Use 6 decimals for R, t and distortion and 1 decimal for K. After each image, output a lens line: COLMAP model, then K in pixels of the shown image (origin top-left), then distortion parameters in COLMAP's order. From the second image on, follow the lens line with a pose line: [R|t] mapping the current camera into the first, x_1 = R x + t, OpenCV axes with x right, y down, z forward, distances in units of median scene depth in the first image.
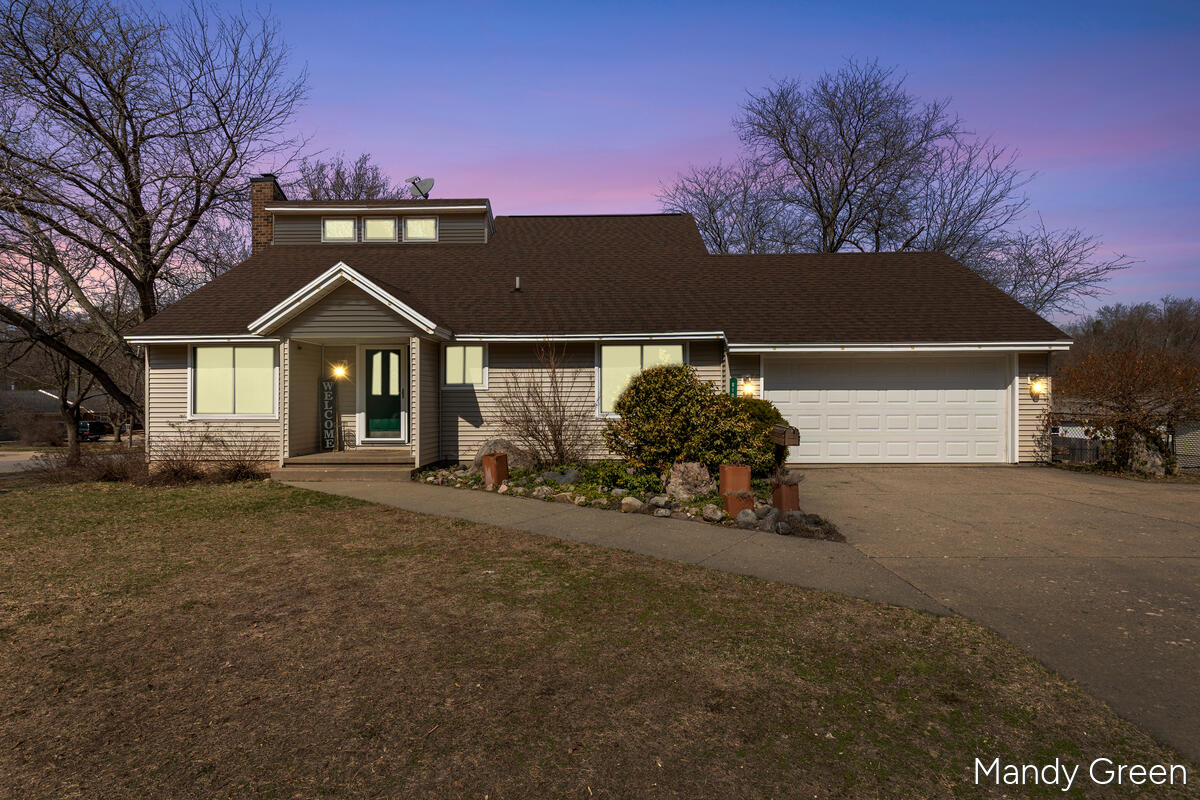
lens RADIAL K [[559.8, 0, 600.0], [0, 559.8, 400.0], [0, 0, 1]] dist [-0.001615, -0.000537]
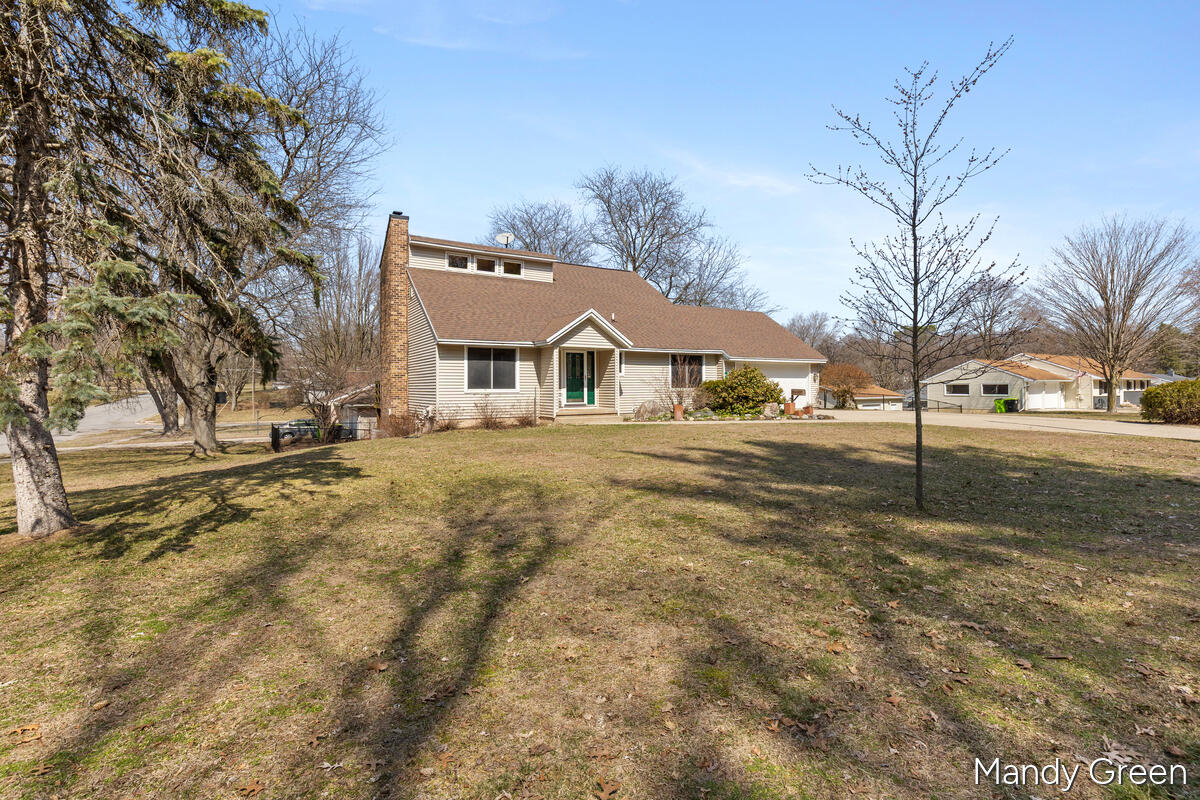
lens RADIAL K [[559.8, 0, 600.0], [0, 559.8, 400.0], [0, 0, 1]] dist [-0.001615, -0.000537]
pose [[0.833859, -0.013223, 0.551819, -1.431323], [0.005297, 0.999859, 0.015955, 0.034727], [-0.551952, -0.010381, 0.833811, -0.581064]]
